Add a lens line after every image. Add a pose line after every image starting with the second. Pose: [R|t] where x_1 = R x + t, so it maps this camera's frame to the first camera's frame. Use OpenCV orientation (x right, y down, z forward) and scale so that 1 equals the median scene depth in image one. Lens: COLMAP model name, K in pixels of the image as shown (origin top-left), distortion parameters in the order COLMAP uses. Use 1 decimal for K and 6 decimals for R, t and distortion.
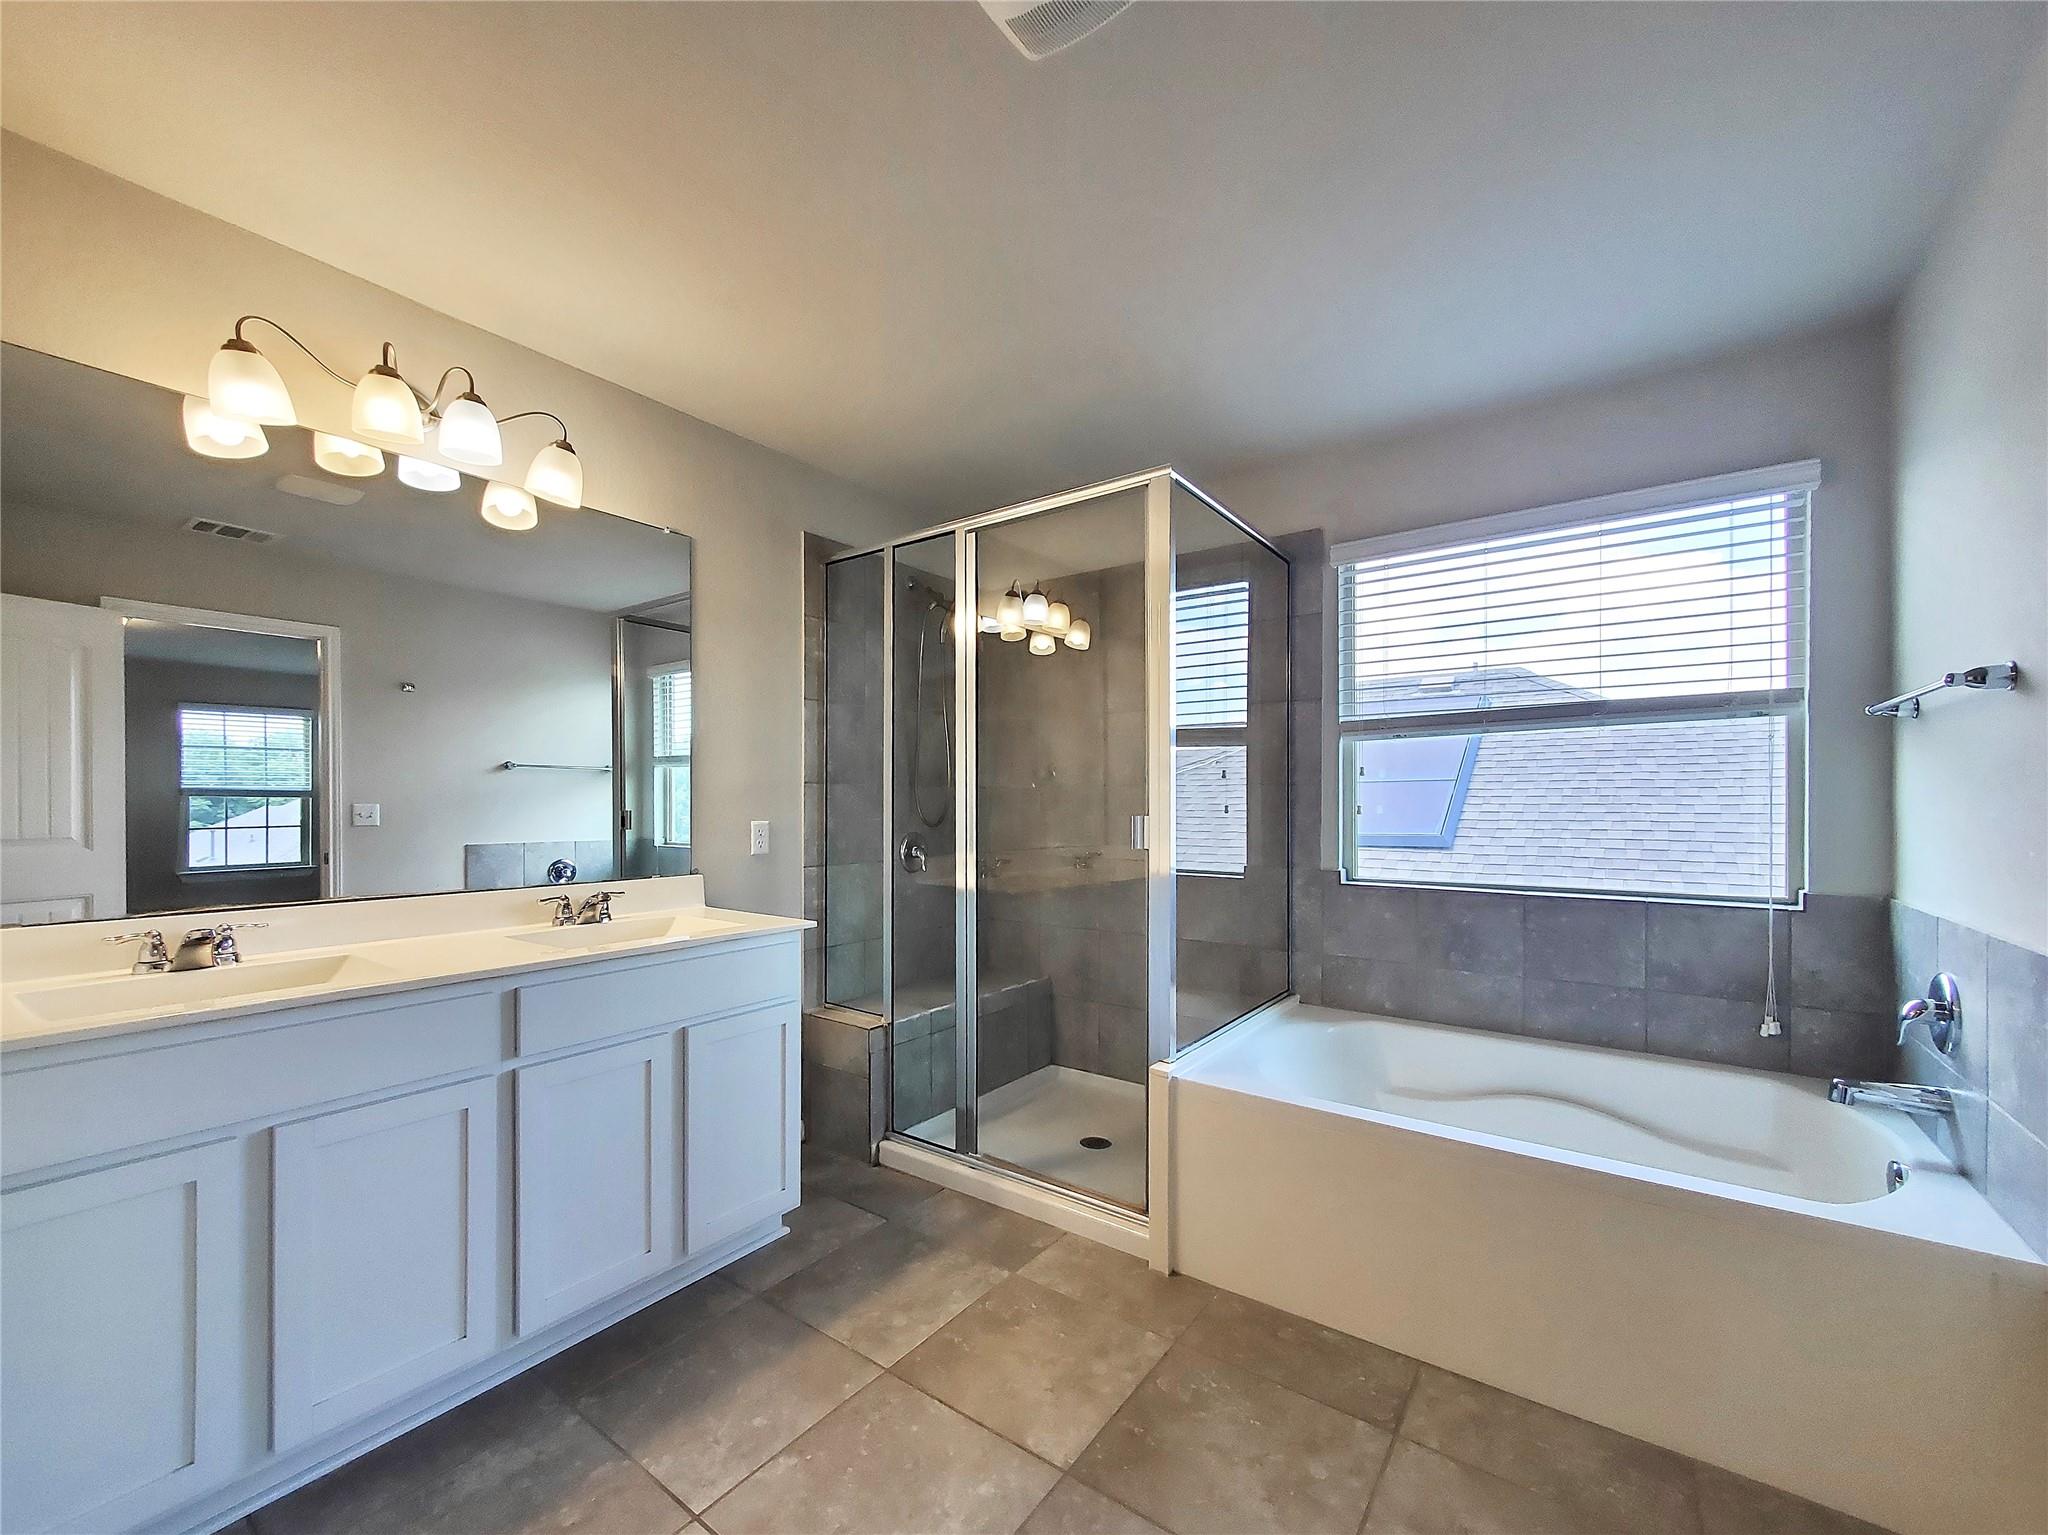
lens RADIAL K [[824.7, 0, 990.7], [0, 824.7, 797.1], [0, 0, 1]] dist [0.000228, -0.000768]
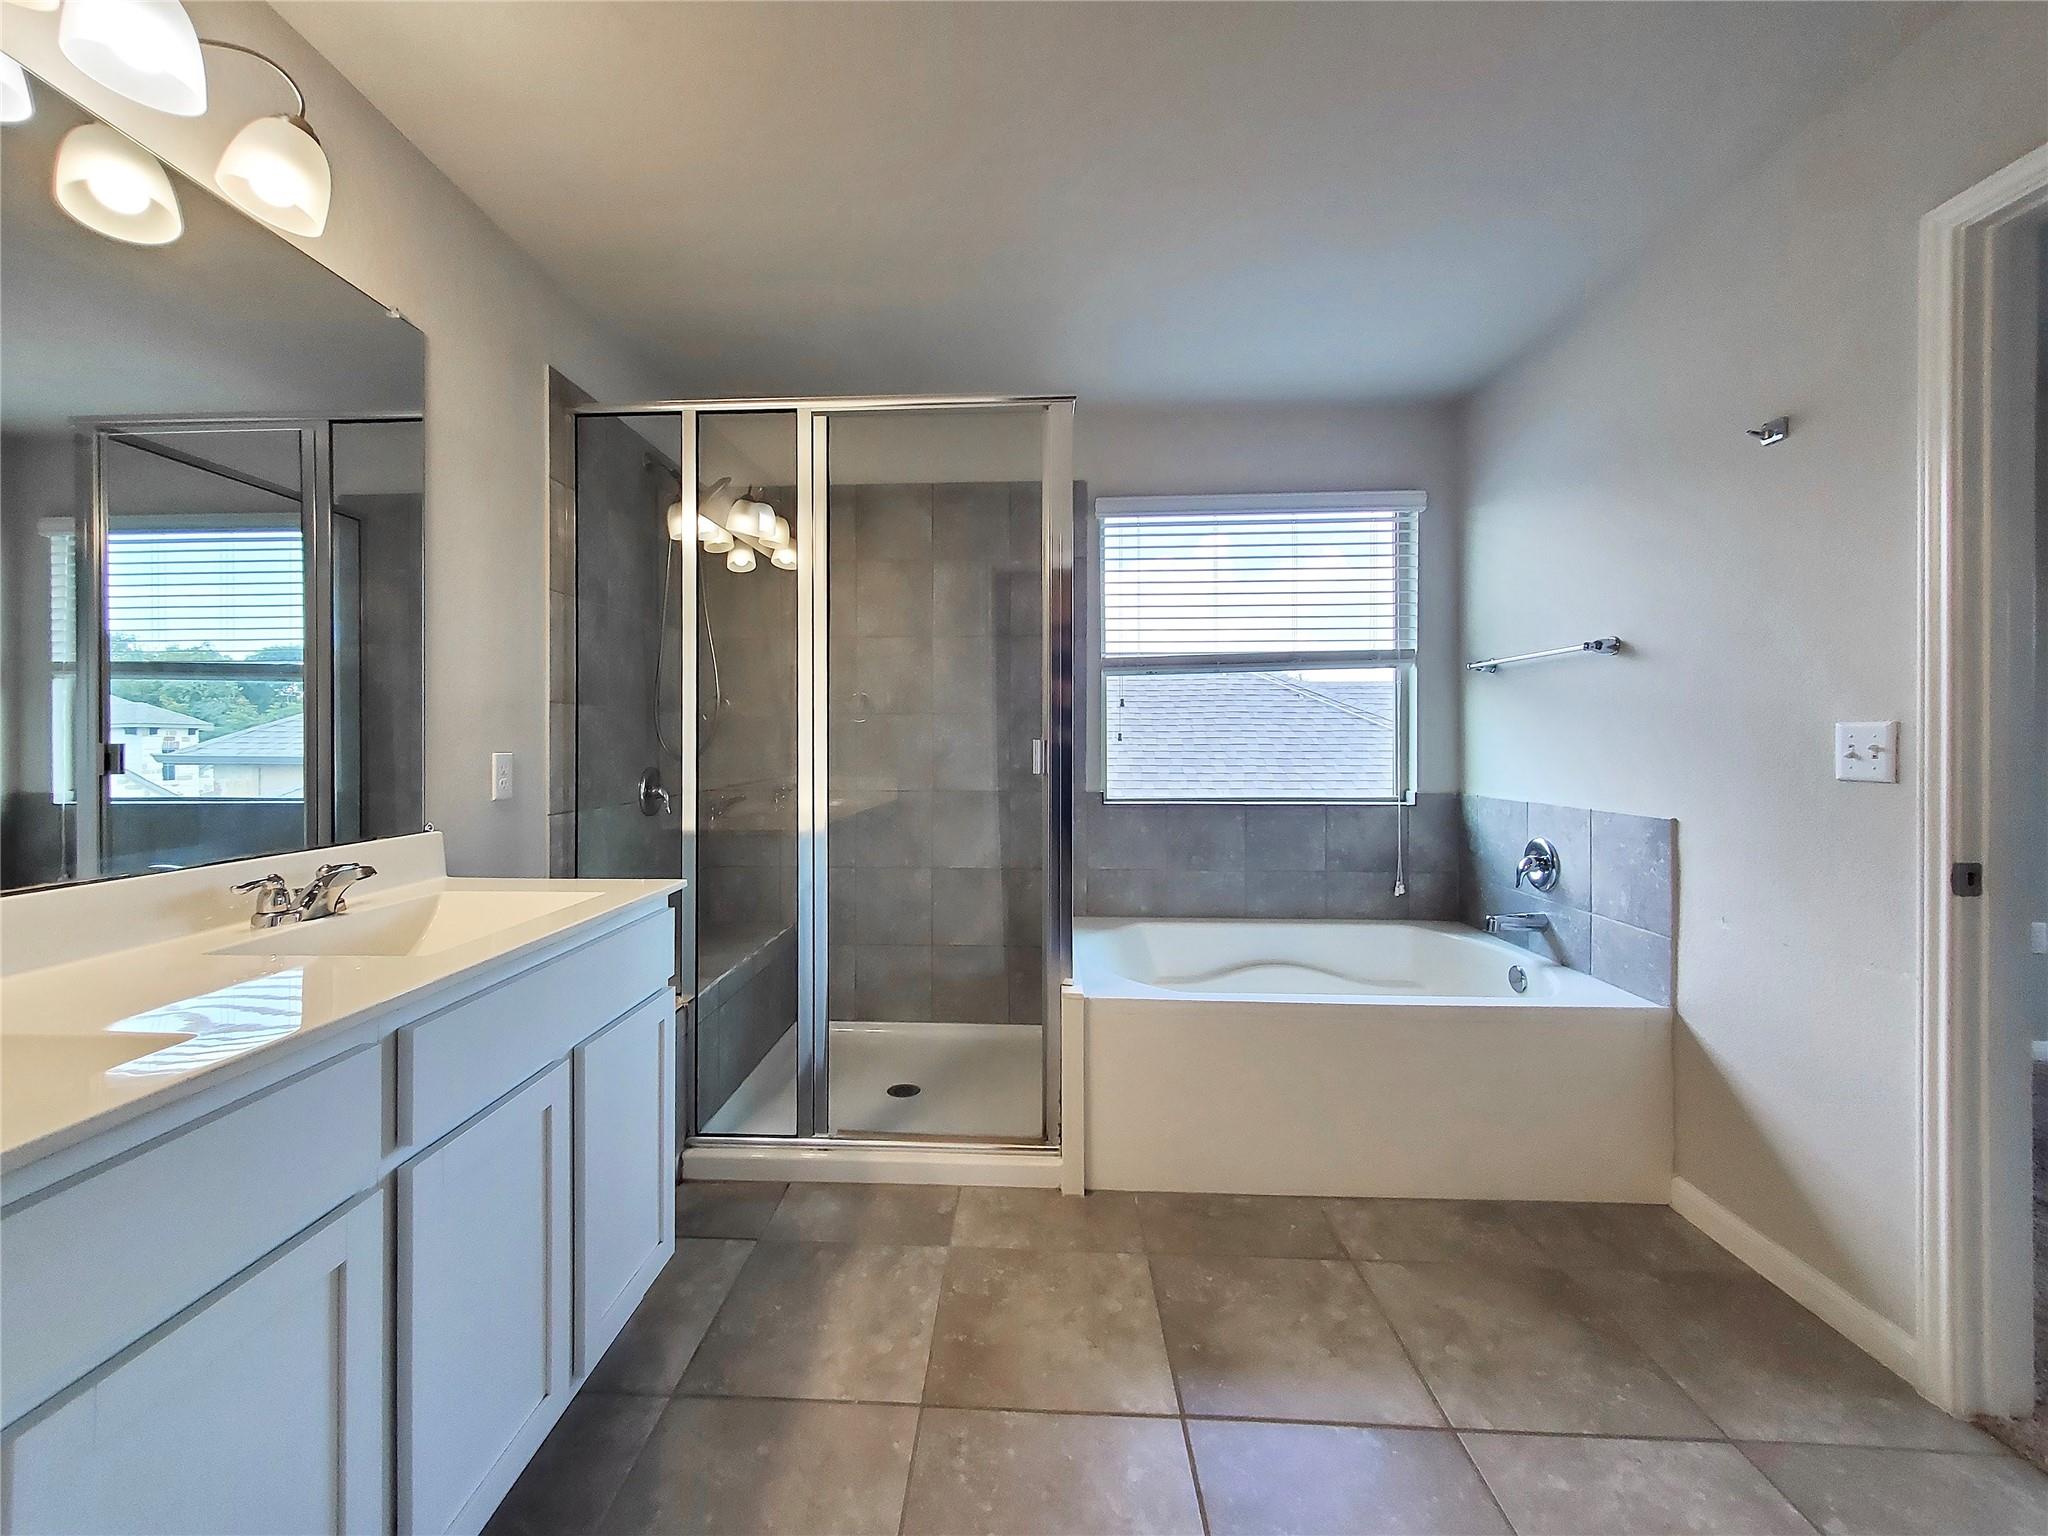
lens RADIAL K [[824.7, 0, 974.5], [0, 824.7, 731.3], [0, 0, 1]] dist [0.000228, -0.000768]
pose [[0.833860, 0.003504, 0.551964, -0.419988], [-0.000599, 0.999985, -0.005444, 0.017512], [-0.551975, 0.004209, 0.833850, 0.215890]]
